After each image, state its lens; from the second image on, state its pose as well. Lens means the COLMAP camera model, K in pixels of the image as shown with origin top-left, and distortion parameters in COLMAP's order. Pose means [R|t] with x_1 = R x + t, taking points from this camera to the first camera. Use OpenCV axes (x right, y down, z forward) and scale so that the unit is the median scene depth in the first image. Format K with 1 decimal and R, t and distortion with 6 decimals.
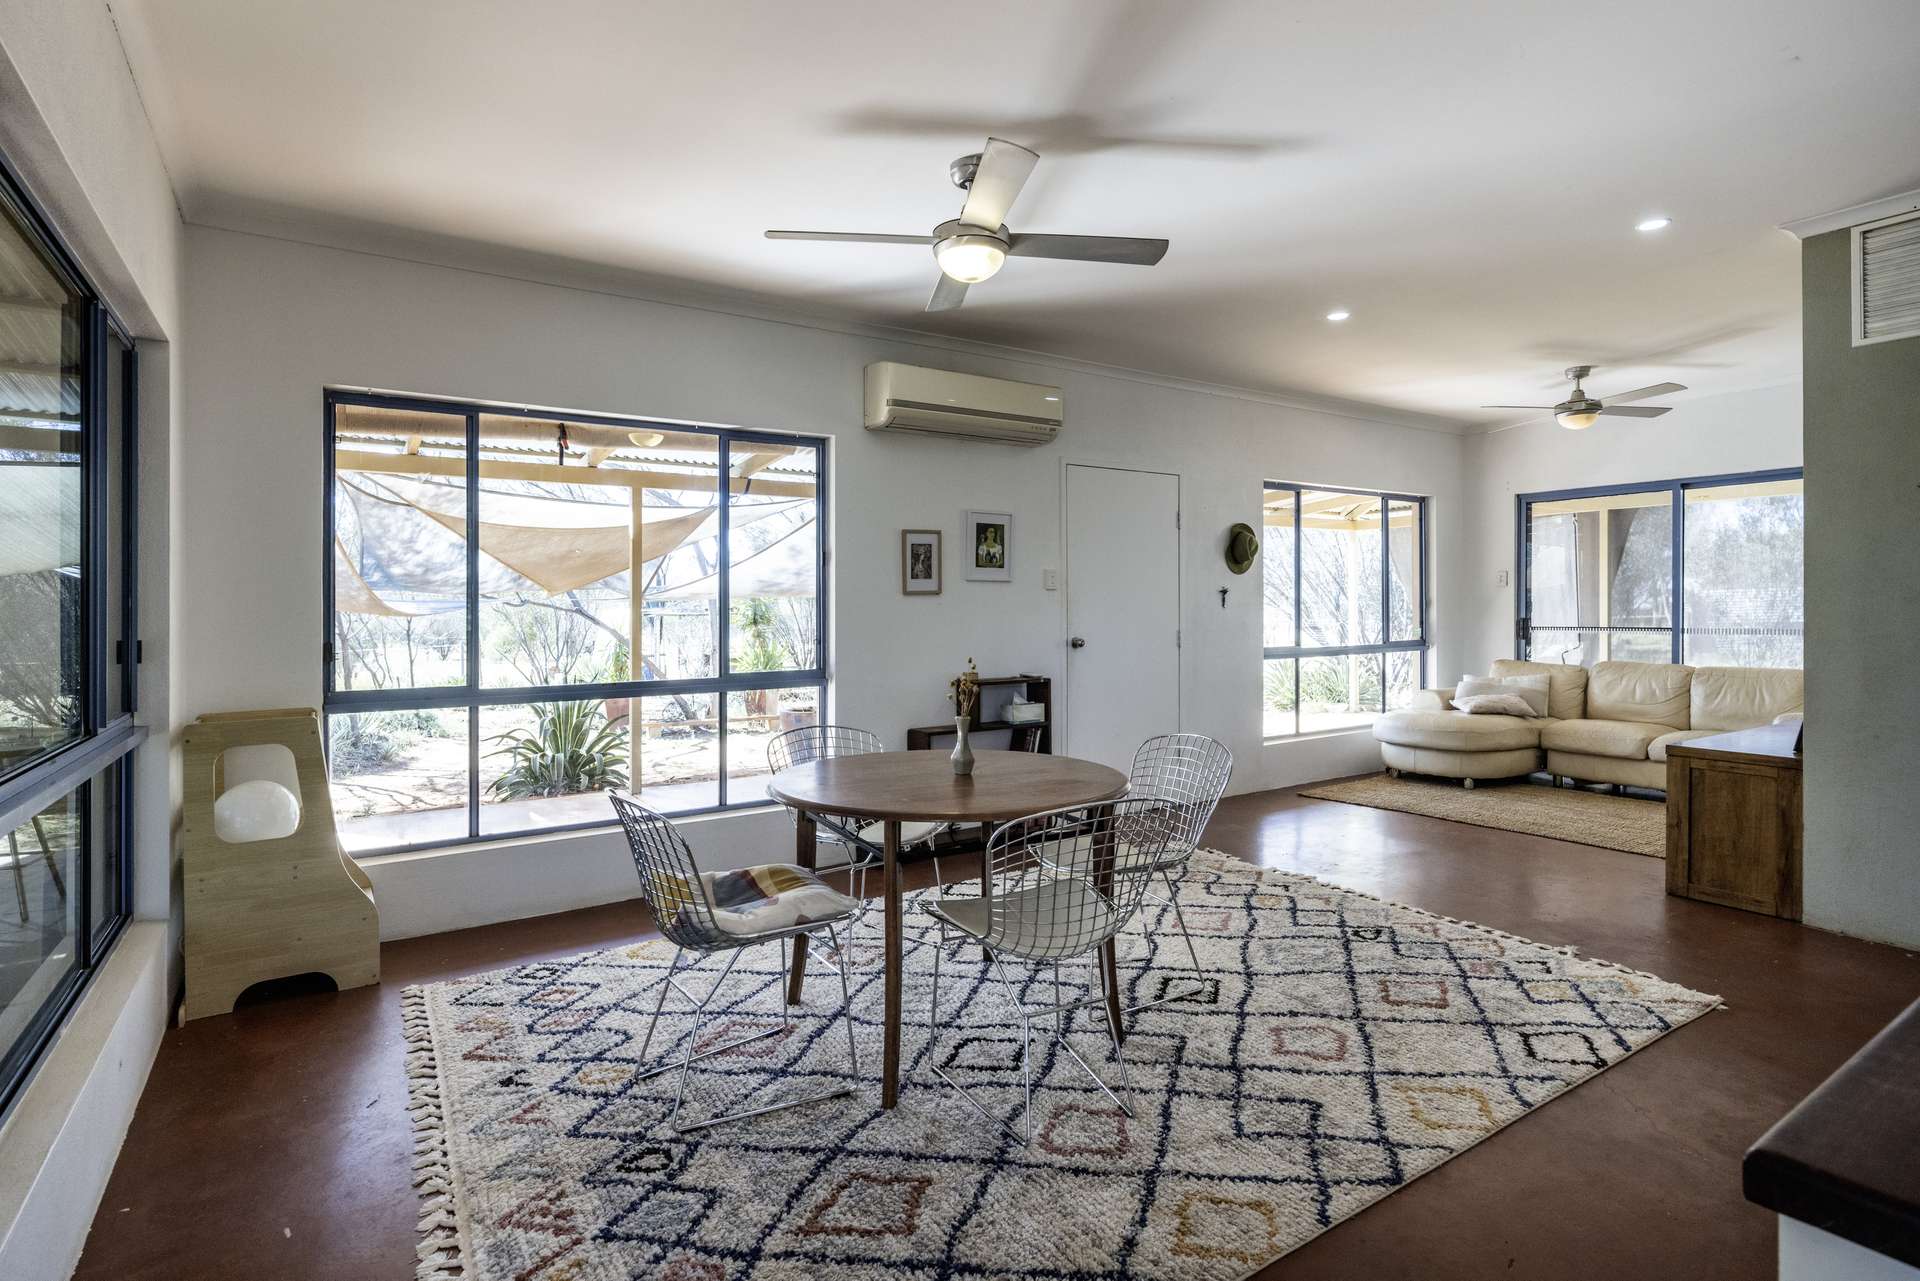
lens RADIAL K [[962.6, 0, 962.6], [0, 962.6, 629.8], [0, 0, 1]] dist [0.000395, 0.000148]
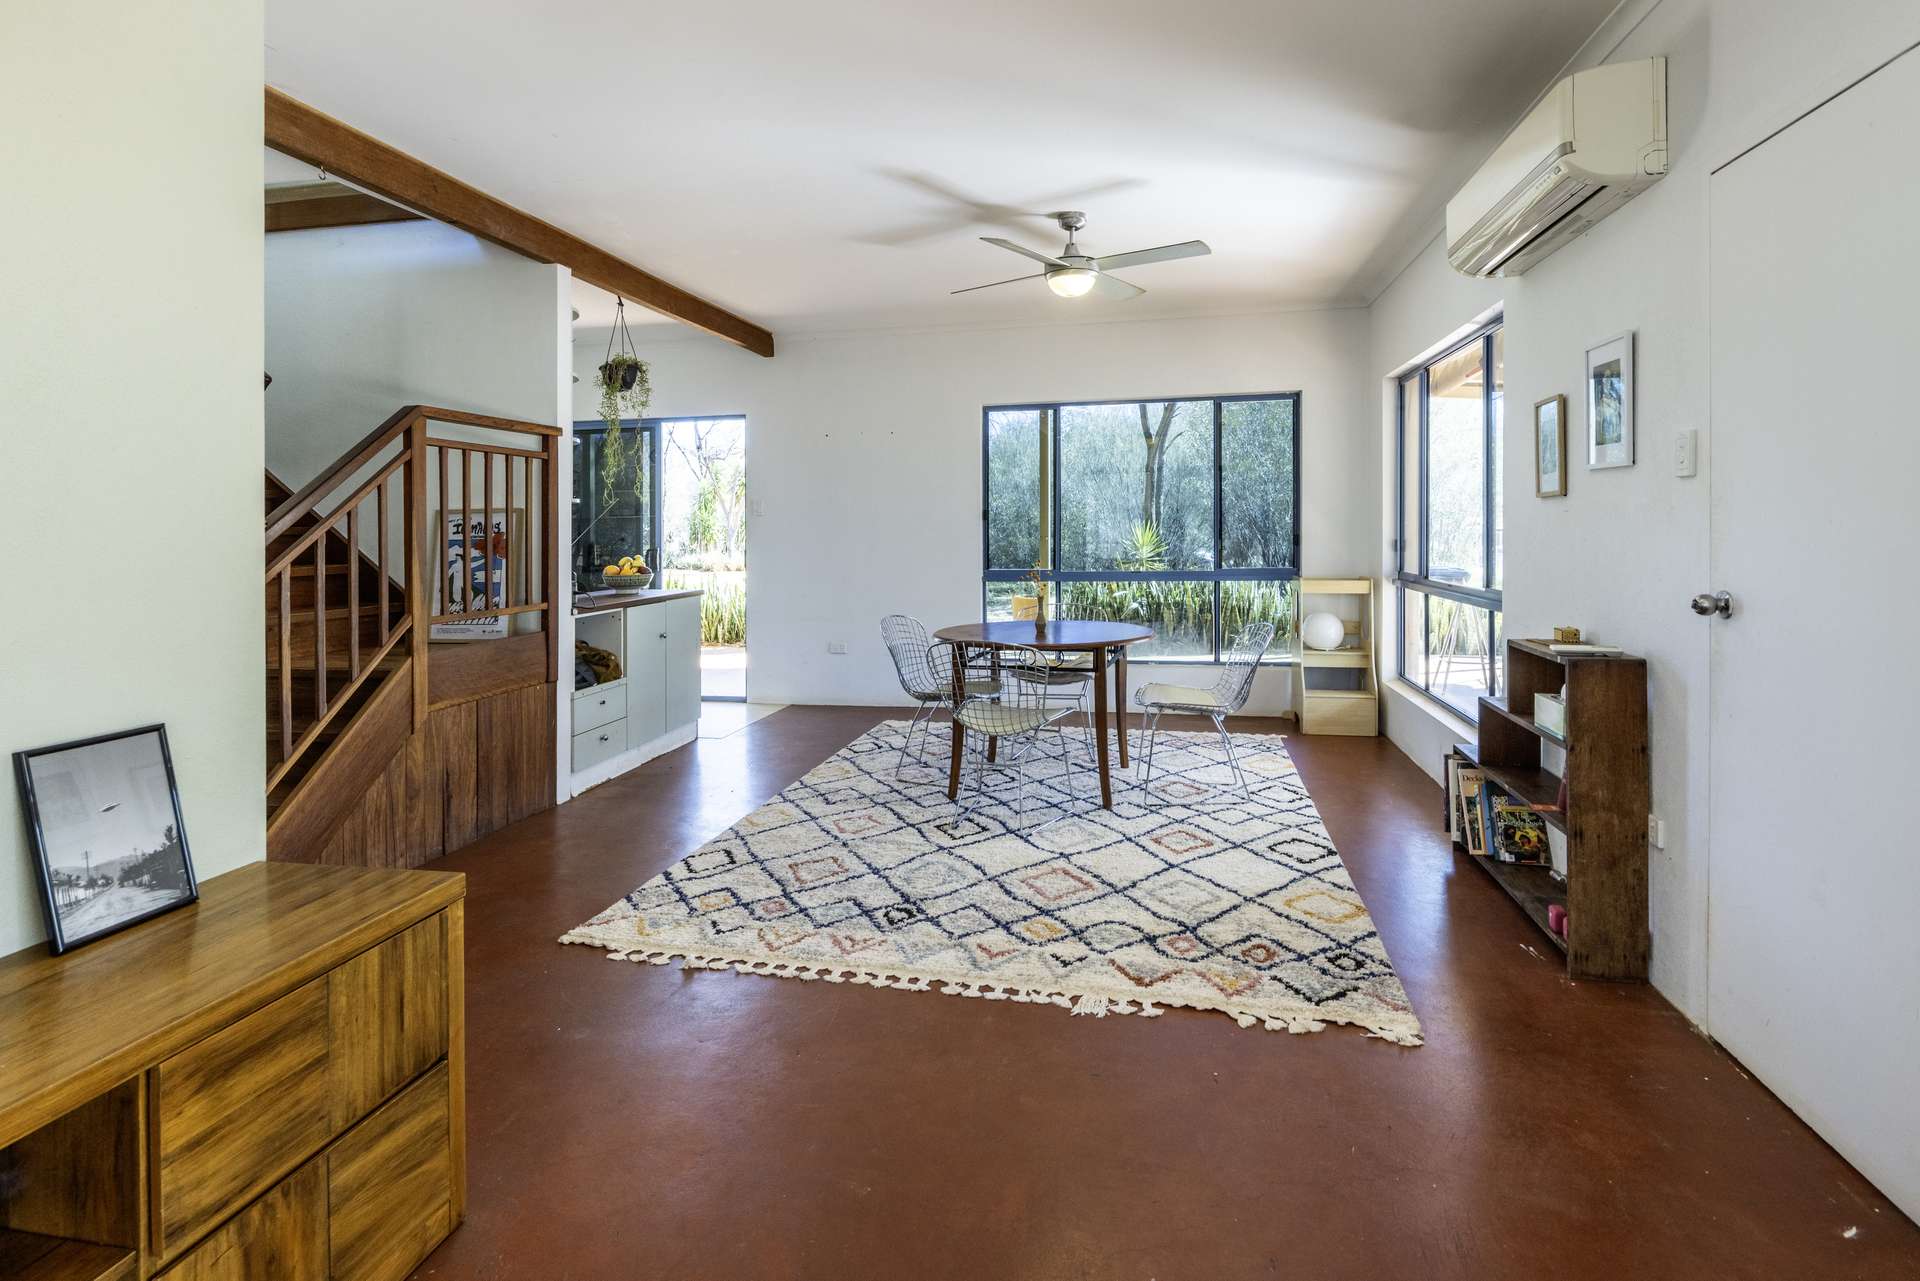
lens RADIAL K [[962.6, 0, 965.4], [0, 962.6, 528.3], [0, 0, 1]] dist [0.000395, 0.000148]
pose [[-0.707832, 0.004773, -0.706365, 1.026474], [0.001481, 0.999985, 0.005273, -0.037456], [0.706380, 0.002687, -0.707828, 1.719999]]
